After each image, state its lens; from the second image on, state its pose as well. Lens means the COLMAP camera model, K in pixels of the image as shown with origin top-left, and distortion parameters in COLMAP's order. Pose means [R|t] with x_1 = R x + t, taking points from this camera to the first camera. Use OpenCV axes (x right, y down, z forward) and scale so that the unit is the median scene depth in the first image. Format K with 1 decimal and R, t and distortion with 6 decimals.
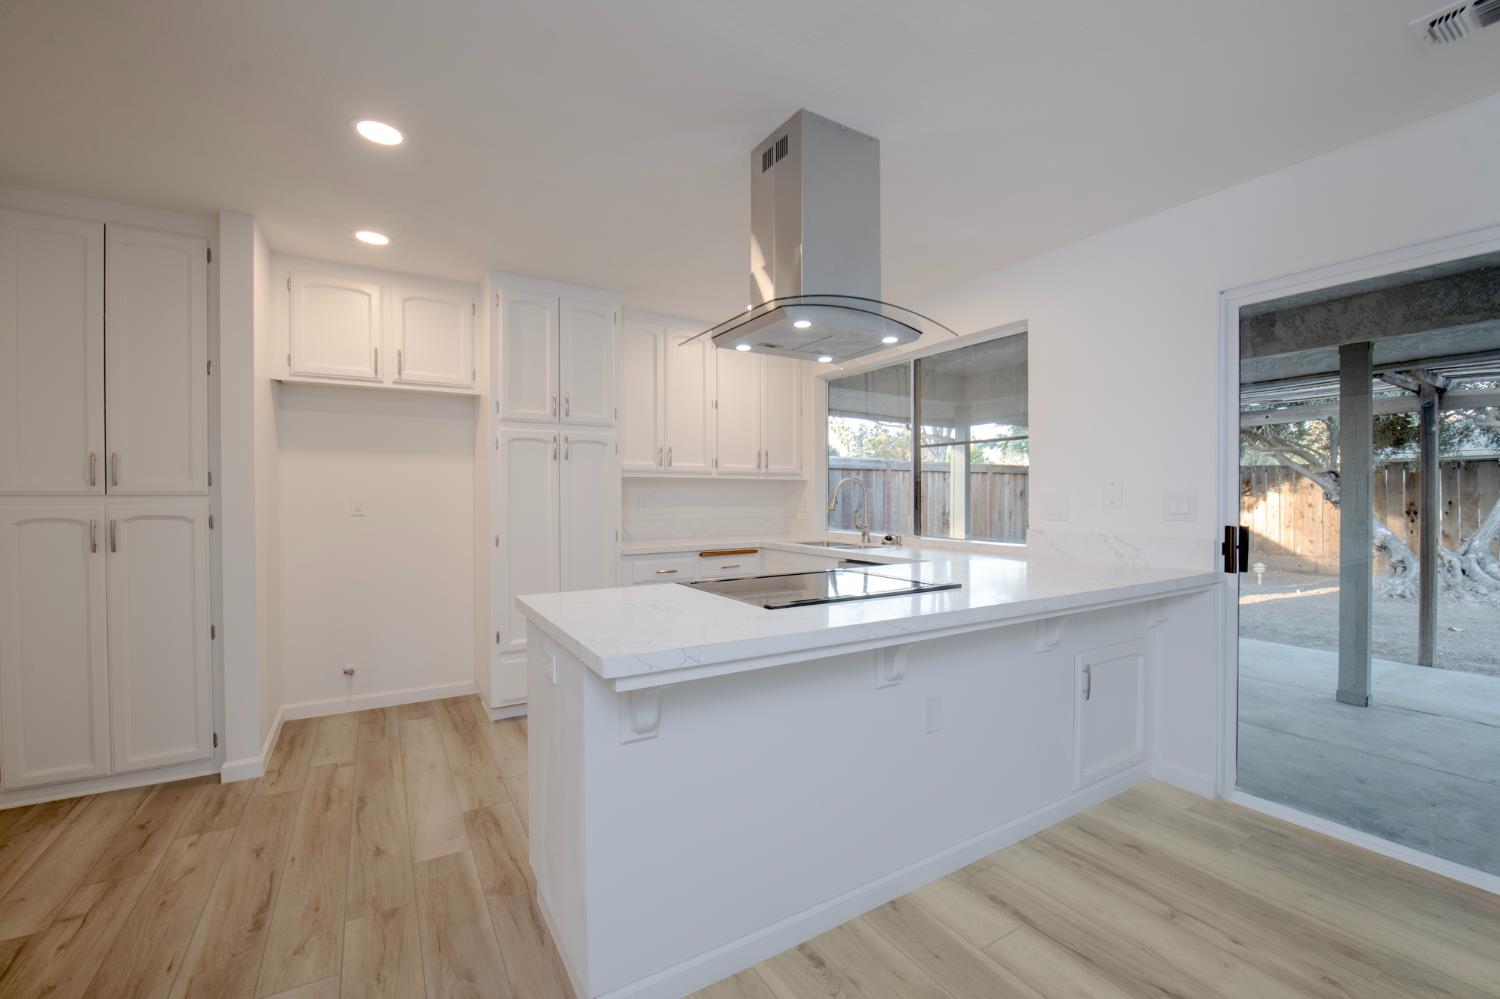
lens RADIAL K [[632.5, 0, 751.8], [0, 632.5, 505.3], [0, 0, 1]] dist [-0.011315, -0.000491]
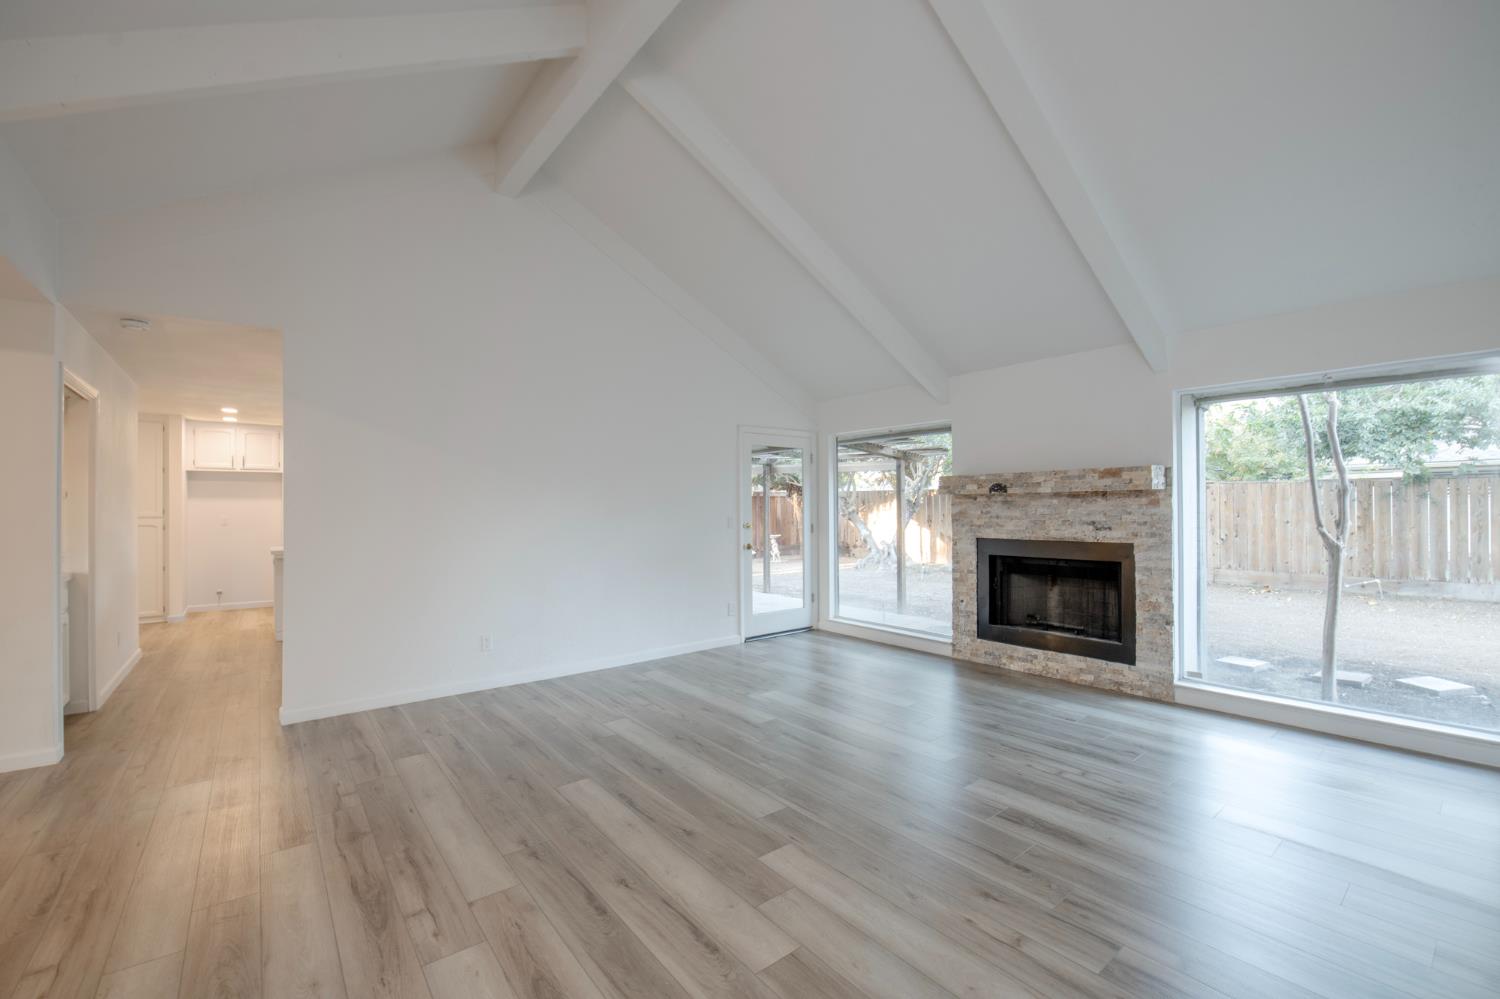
lens RADIAL K [[632.5, 0, 751.8], [0, 632.5, 505.3], [0, 0, 1]] dist [-0.011315, -0.000491]
pose [[0.993230, -0.002657, 0.116138, 1.296169], [0.004686, 0.999841, -0.017199, -0.009016], [-0.116074, 0.017626, 0.993084, -1.905824]]
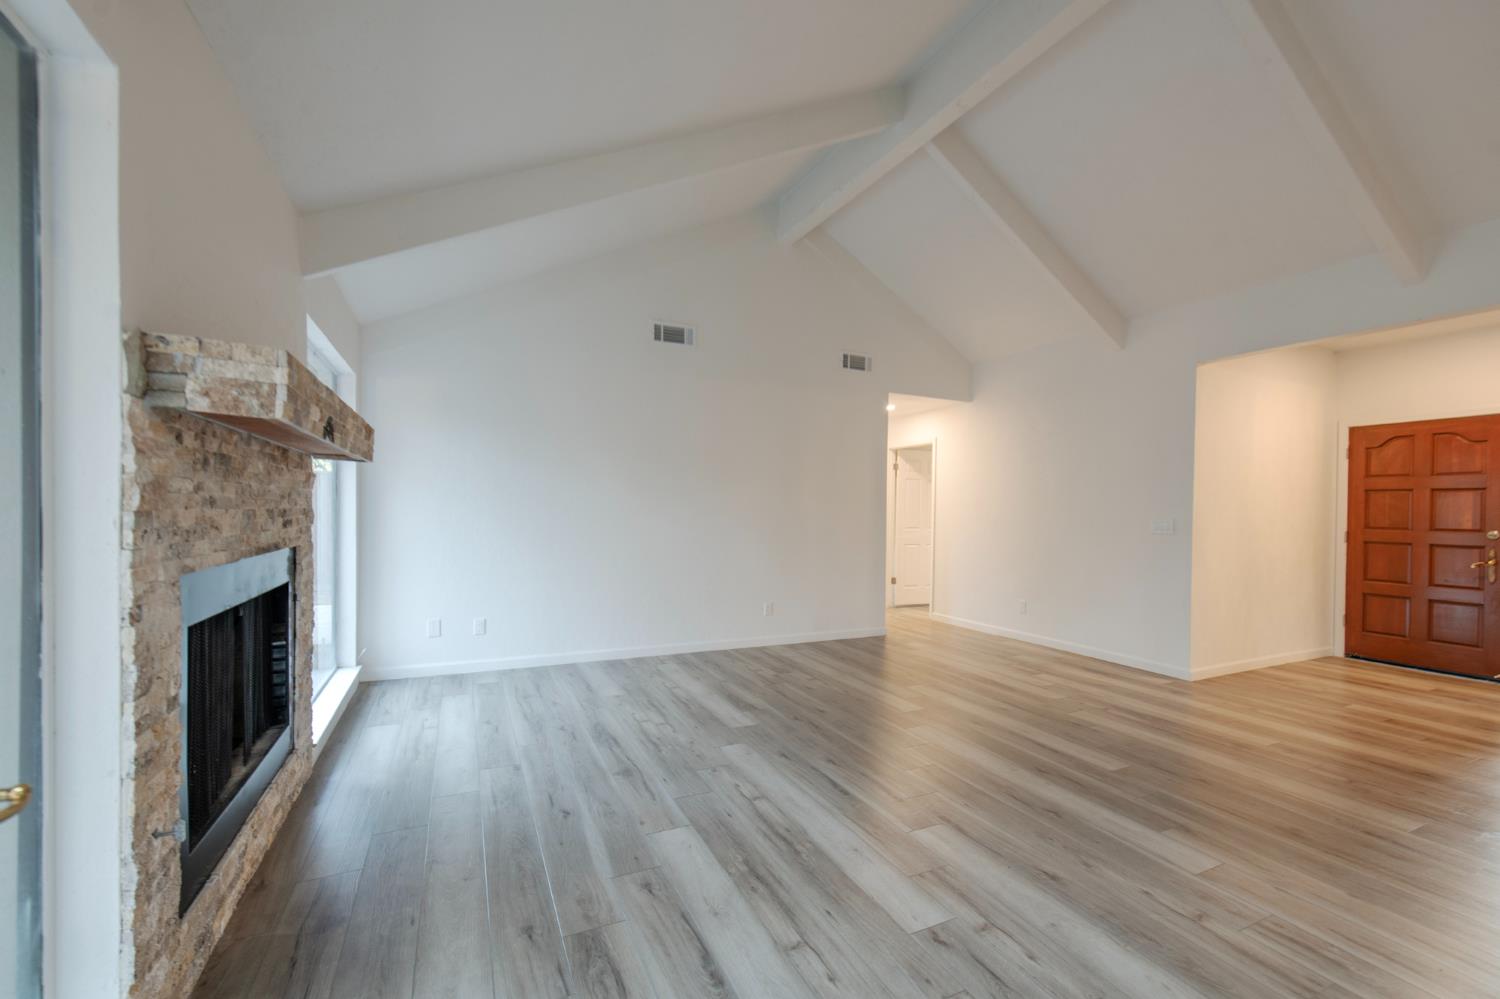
lens RADIAL K [[604.0, 0, 750.0], [0, 604.0, 499.5], [0, 0, 1]] dist [-0.007320, -0.000026]
pose [[-0.993348, -0.011430, 0.114580, 1.646605], [-0.011620, 0.999932, -0.000991, -0.012972], [-0.114561, -0.002316, -0.993414, 0.343510]]
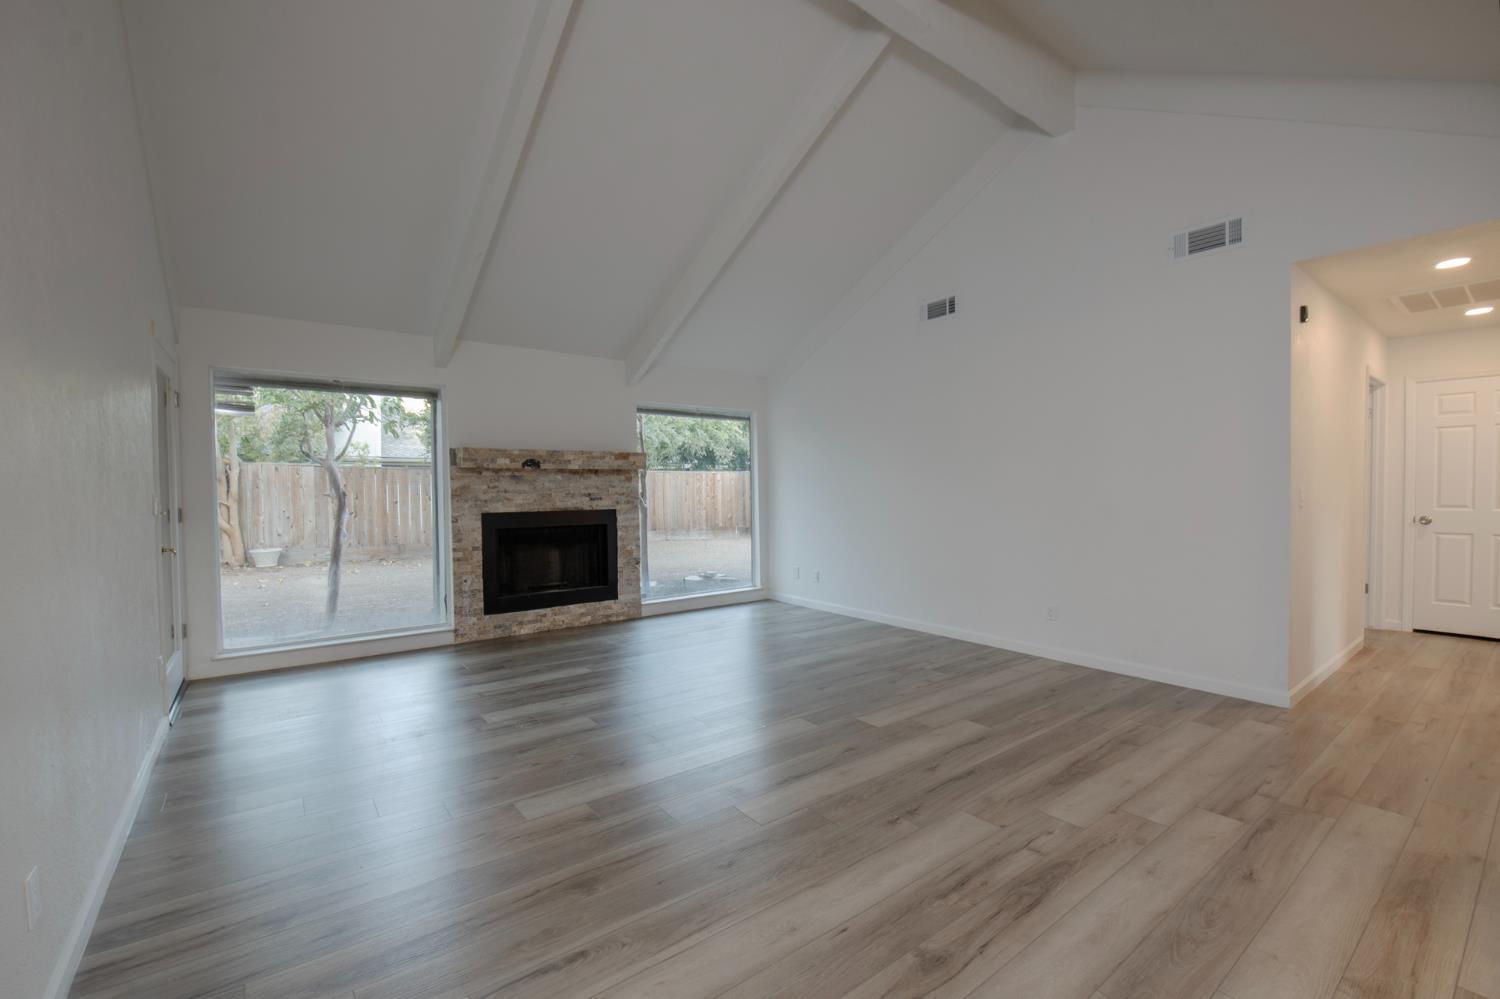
lens RADIAL K [[632.5, 0, 751.8], [0, 632.5, 505.3], [0, 0, 1]] dist [-0.011315, -0.000491]
pose [[-0.100302, -0.021006, 0.994735, 0.273824], [0.022677, 0.999469, 0.023392, 0.010869], [-0.994699, 0.024904, -0.099772, -0.712573]]
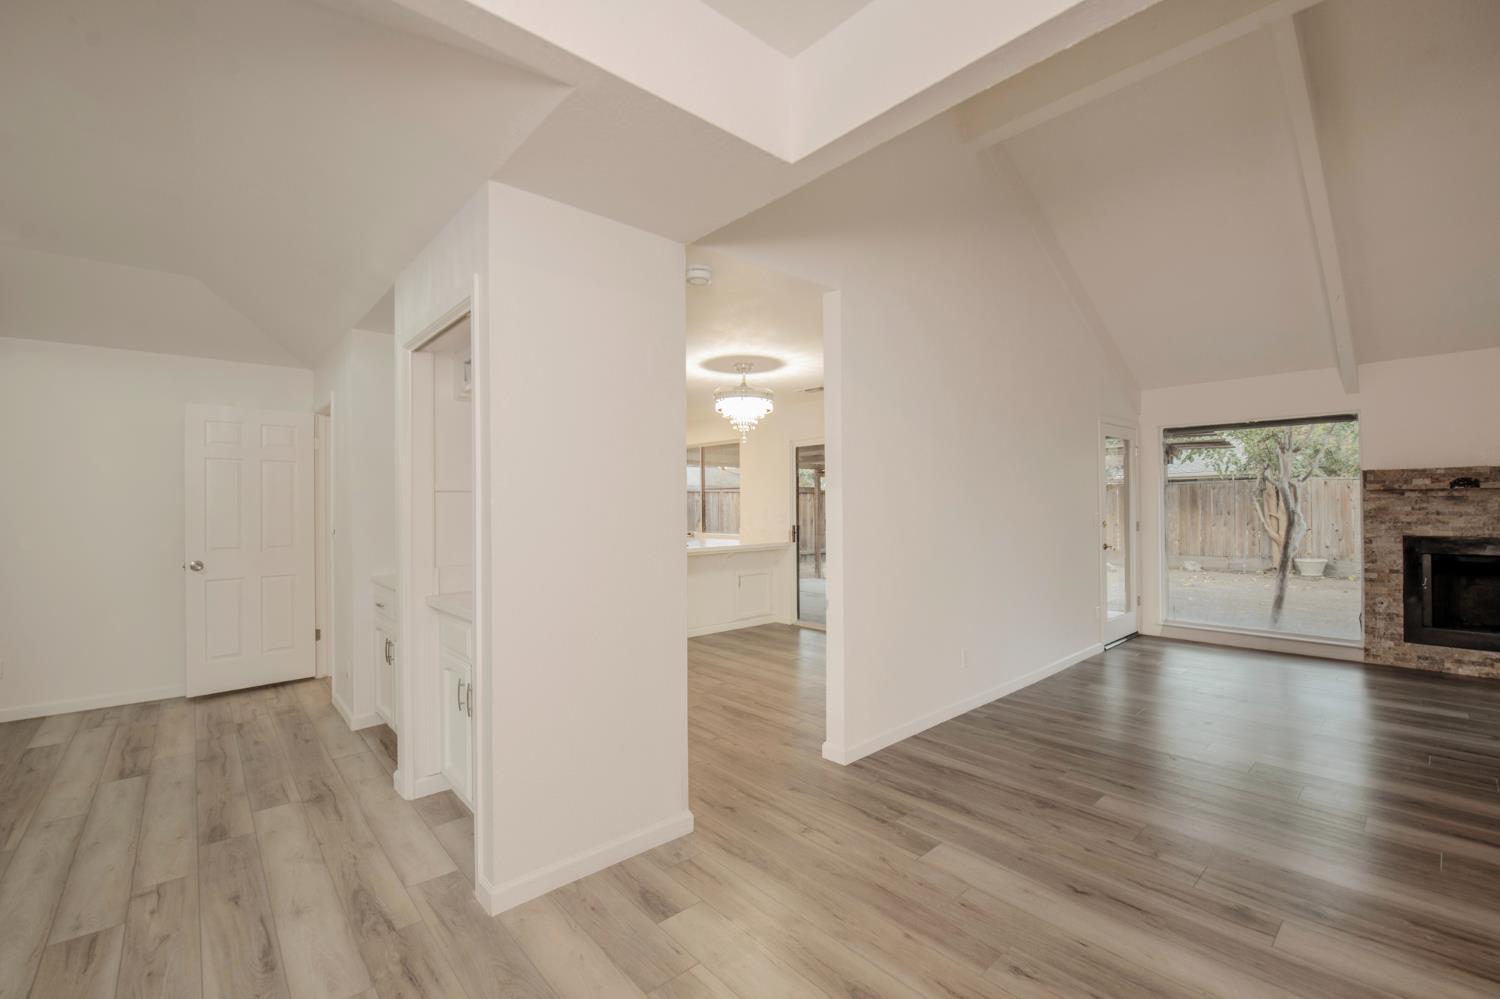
lens RADIAL K [[645.0, 0, 745.7], [0, 645.0, 504.5], [0, 0, 1]] dist [-0.017360, -0.000365]
pose [[0.985084, -0.003882, 0.172029, 0.054583], [0.006702, 0.999852, -0.015816, -0.012638], [-0.171942, 0.016733, 0.984965, -1.546674]]
